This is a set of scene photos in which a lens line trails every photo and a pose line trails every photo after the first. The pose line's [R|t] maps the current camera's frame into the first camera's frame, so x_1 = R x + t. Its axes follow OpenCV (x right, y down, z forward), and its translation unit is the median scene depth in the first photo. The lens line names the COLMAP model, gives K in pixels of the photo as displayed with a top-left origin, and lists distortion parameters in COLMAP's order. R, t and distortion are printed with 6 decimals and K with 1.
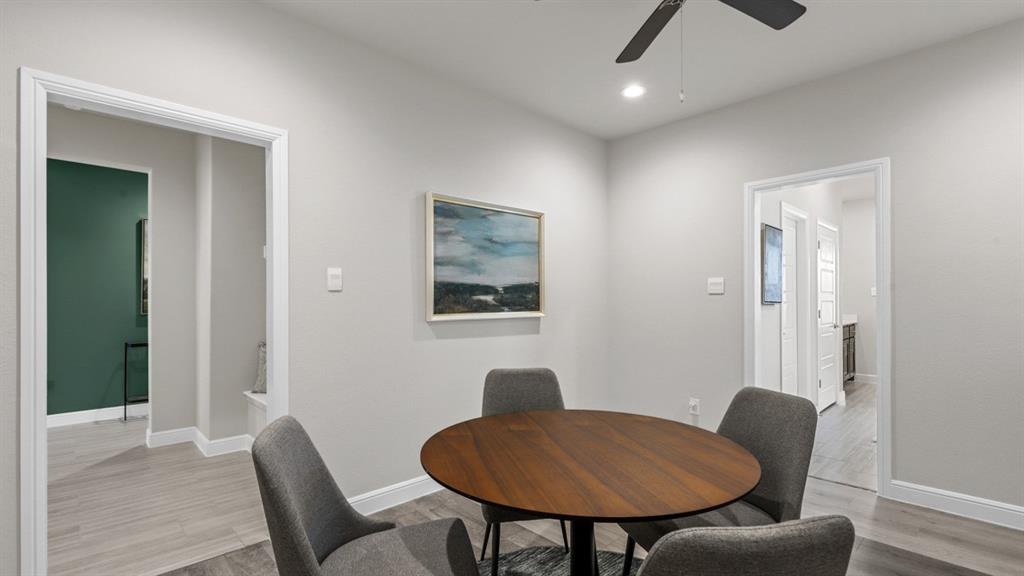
lens RADIAL K [[468.6, 0, 511.5], [0, 468.6, 293.8], [0, 0, 1]] dist [0.001143, -0.001652]
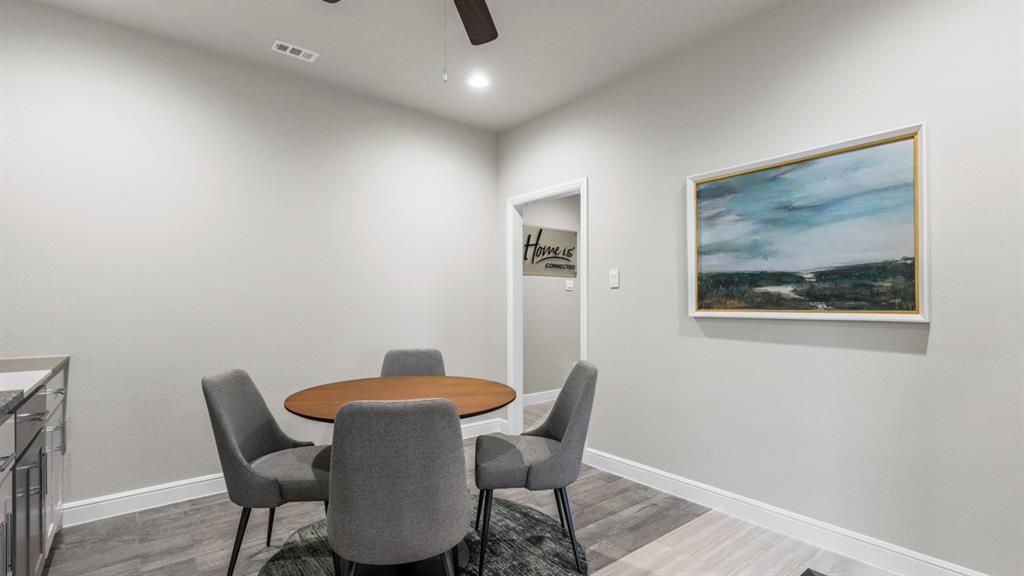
lens RADIAL K [[468.6, 0, 511.5], [0, 468.6, 296.7], [0, 0, 1]] dist [0.001143, -0.001652]
pose [[-0.088921, -0.008493, -0.996002, 0.727340], [0.016385, 0.999816, -0.009988, 0.021020], [0.995904, -0.017208, -0.088765, 0.676007]]
